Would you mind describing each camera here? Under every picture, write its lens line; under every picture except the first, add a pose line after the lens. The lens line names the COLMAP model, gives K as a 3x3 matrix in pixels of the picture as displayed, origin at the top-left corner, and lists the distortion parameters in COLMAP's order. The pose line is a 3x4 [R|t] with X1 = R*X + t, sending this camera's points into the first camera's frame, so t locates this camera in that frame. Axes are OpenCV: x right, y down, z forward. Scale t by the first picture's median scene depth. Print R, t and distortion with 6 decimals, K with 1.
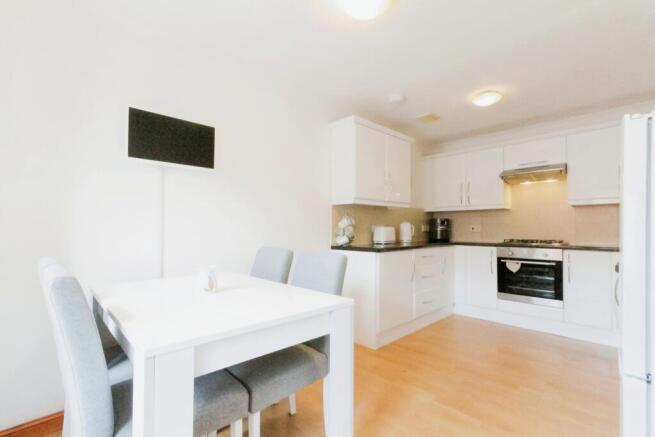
lens RADIAL K [[294.1, 0, 327.1], [0, 294.1, 220.7], [0, 0, 1]] dist [0.002281, -0.000125]
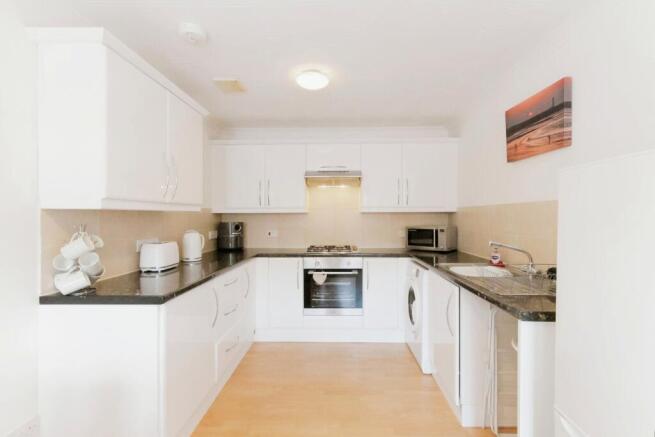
lens RADIAL K [[294.1, 0, 328.6], [0, 294.1, 218.5], [0, 0, 1]] dist [0.002281, -0.000125]
pose [[0.705457, -0.010056, 0.708681, 0.006225], [-0.009752, 0.999667, 0.023893, -0.050828], [-0.708685, -0.023767, 0.705124, 0.332694]]
